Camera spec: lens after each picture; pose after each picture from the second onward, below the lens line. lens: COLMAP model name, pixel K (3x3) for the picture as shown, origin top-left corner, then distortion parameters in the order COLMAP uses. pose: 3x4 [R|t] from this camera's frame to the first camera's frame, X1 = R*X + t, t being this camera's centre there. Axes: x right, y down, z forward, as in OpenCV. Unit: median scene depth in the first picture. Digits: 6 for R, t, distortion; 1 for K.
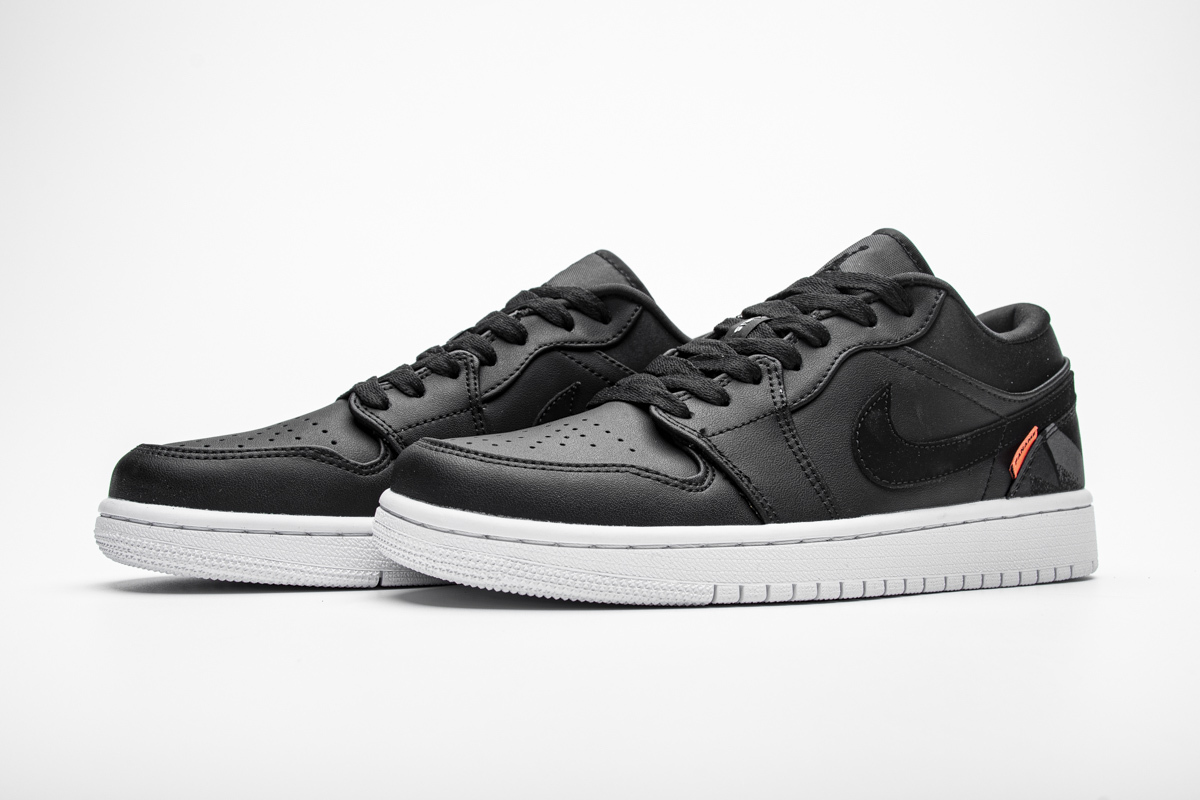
lens RADIAL K [[1345.0, 0, 600.1], [0, 1345.0, 400.0], [0, 0, 1]] dist [-0.009508, 0.000000]
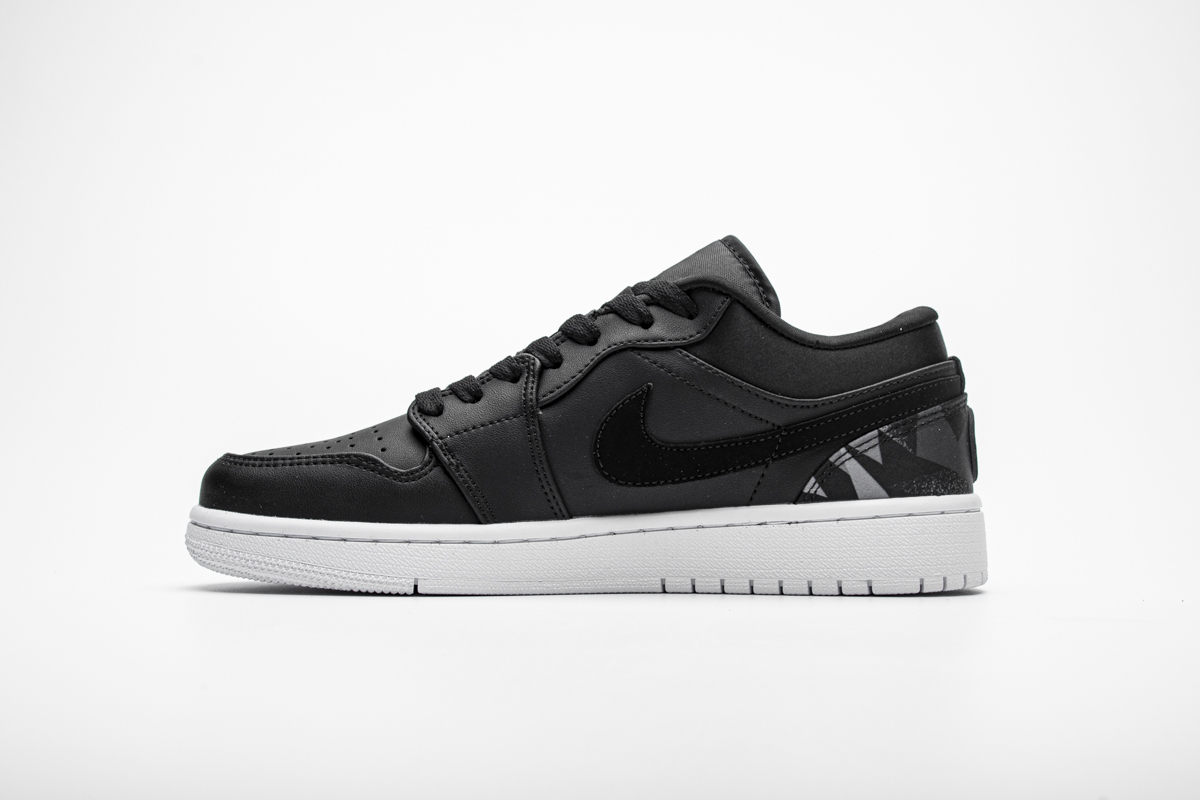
lens RADIAL K [[1690.7, 0, 599.7], [0, 1690.7, 399.9], [0, 0, 1]] dist [0.033161, 0.000000]
pose [[0.918141, -0.020690, -0.395714, 0.442634], [0.018365, 0.999785, -0.009665, 0.009418], [0.395829, 0.001607, 0.918323, -0.094477]]
